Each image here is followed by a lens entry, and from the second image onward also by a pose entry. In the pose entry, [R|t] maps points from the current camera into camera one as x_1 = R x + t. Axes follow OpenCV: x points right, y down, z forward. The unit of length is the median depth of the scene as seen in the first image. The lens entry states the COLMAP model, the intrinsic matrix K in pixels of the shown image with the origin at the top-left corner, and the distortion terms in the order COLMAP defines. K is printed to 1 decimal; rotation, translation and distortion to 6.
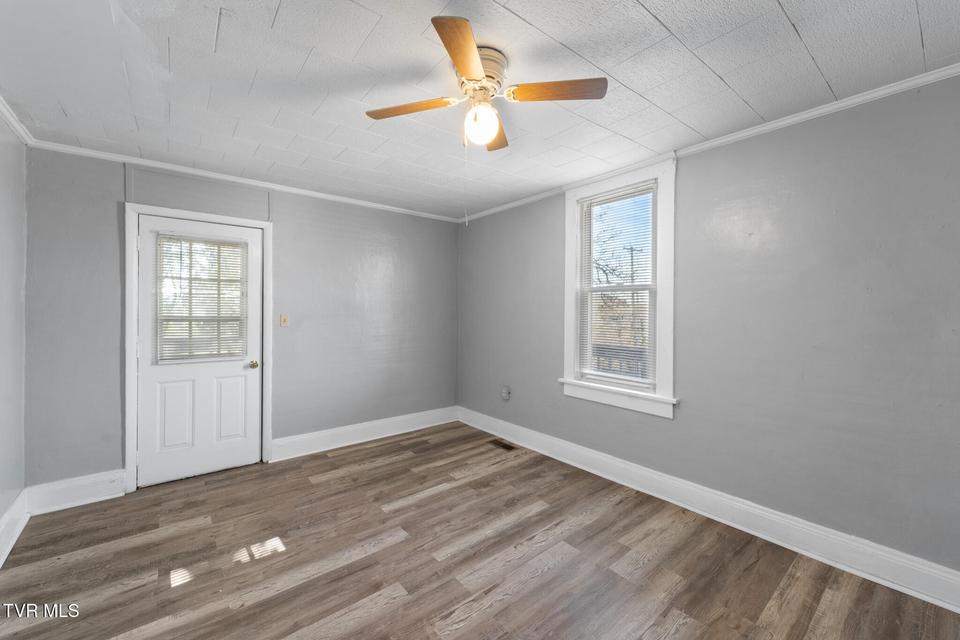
lens RADIAL K [[389.2, 0, 480.0], [0, 389.2, 320.0], [0, 0, 1]] dist [0.000391, -0.000606]
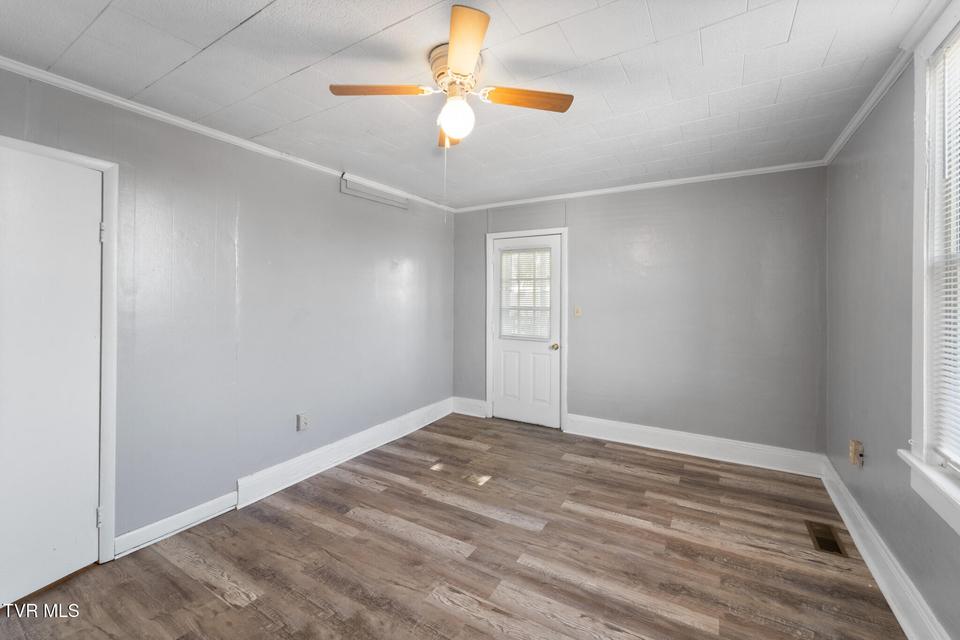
lens RADIAL K [[389.2, 0, 480.0], [0, 389.2, 320.0], [0, 0, 1]] dist [0.000391, -0.000606]
pose [[0.341001, 0.049155, -0.938777, 0.539843], [-0.027407, 0.998727, 0.042339, -0.018187], [0.939663, 0.011291, 0.341914, 0.411191]]
